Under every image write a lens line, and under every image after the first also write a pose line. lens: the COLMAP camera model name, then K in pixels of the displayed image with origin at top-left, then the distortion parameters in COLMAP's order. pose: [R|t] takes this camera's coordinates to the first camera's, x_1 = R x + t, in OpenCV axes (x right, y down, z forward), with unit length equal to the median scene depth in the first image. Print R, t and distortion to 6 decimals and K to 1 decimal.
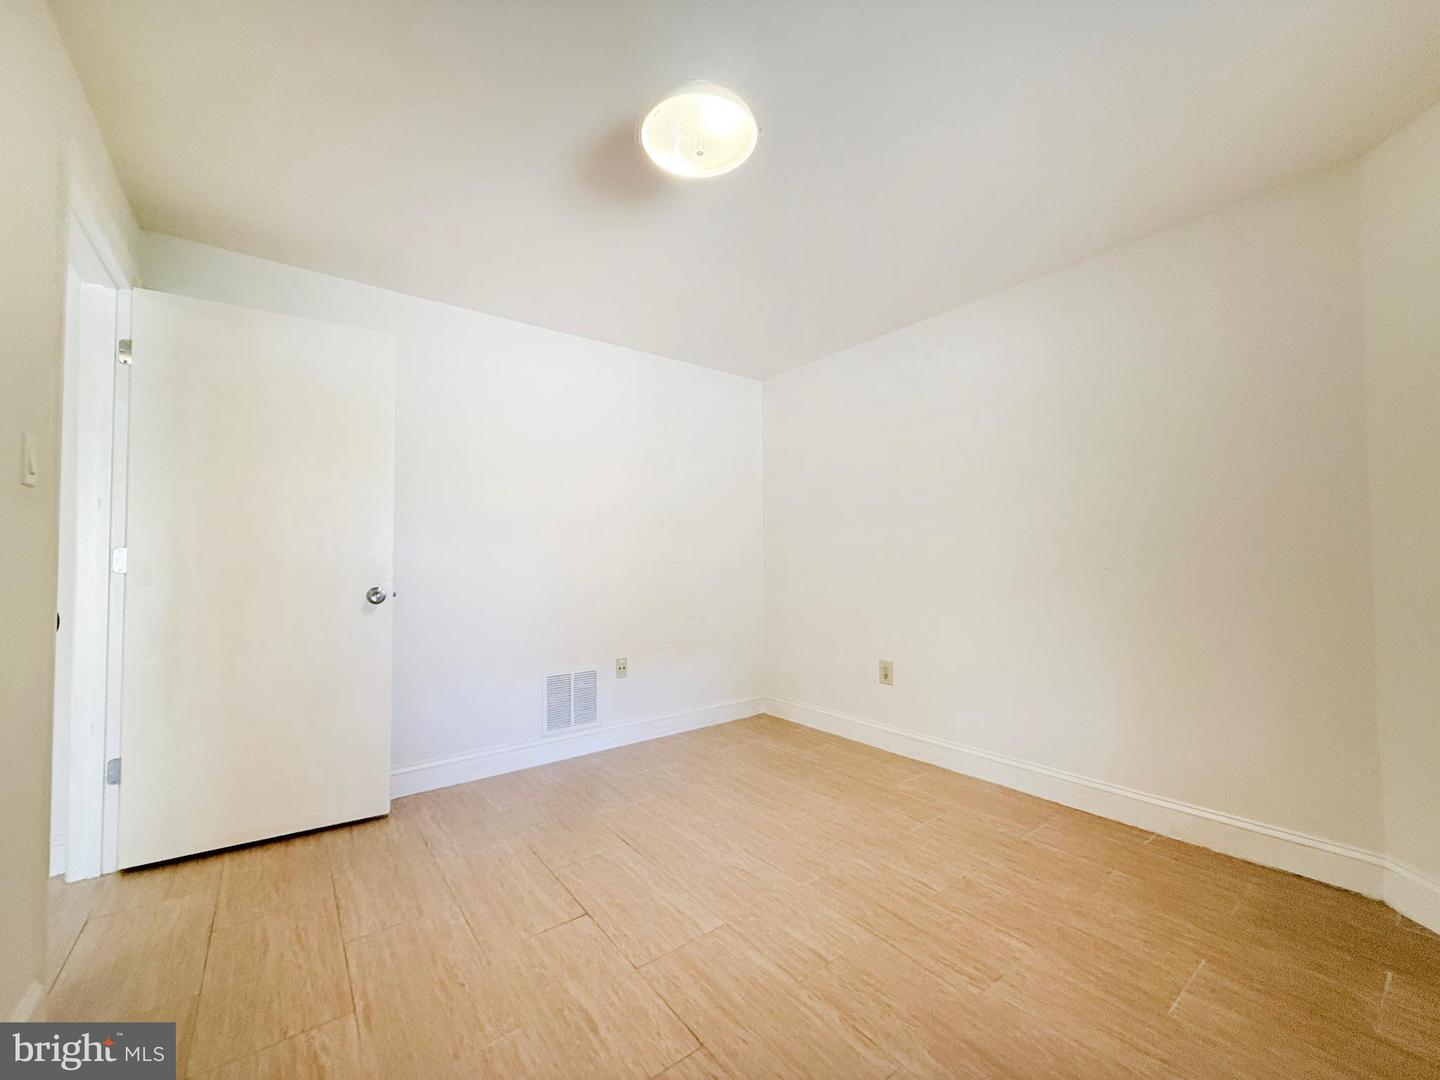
lens RADIAL K [[582.3, 0, 713.2], [0, 582.3, 539.1], [0, 0, 1]] dist [0.001453, 0.000361]
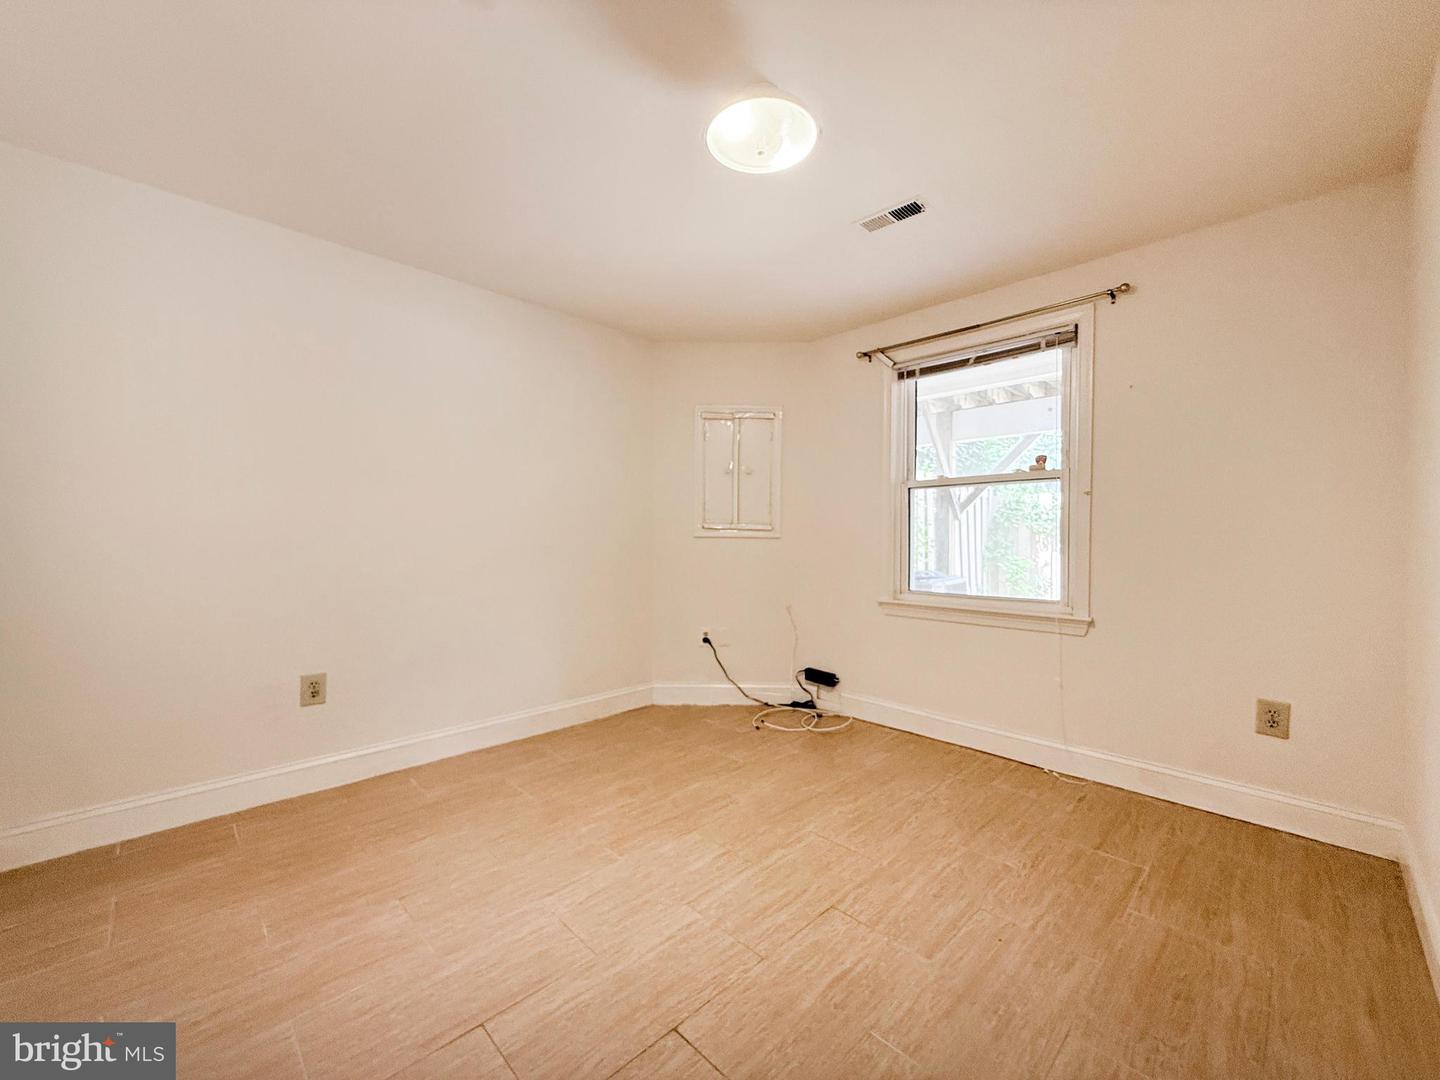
lens RADIAL K [[582.3, 0, 712.6], [0, 582.3, 538.6], [0, 0, 1]] dist [0.001453, 0.000361]
pose [[-0.138499, 0.009047, 0.990321, -0.875622], [-0.038761, 0.999143, -0.014549, 0.039945], [-0.989604, -0.040401, -0.138030, 0.998183]]
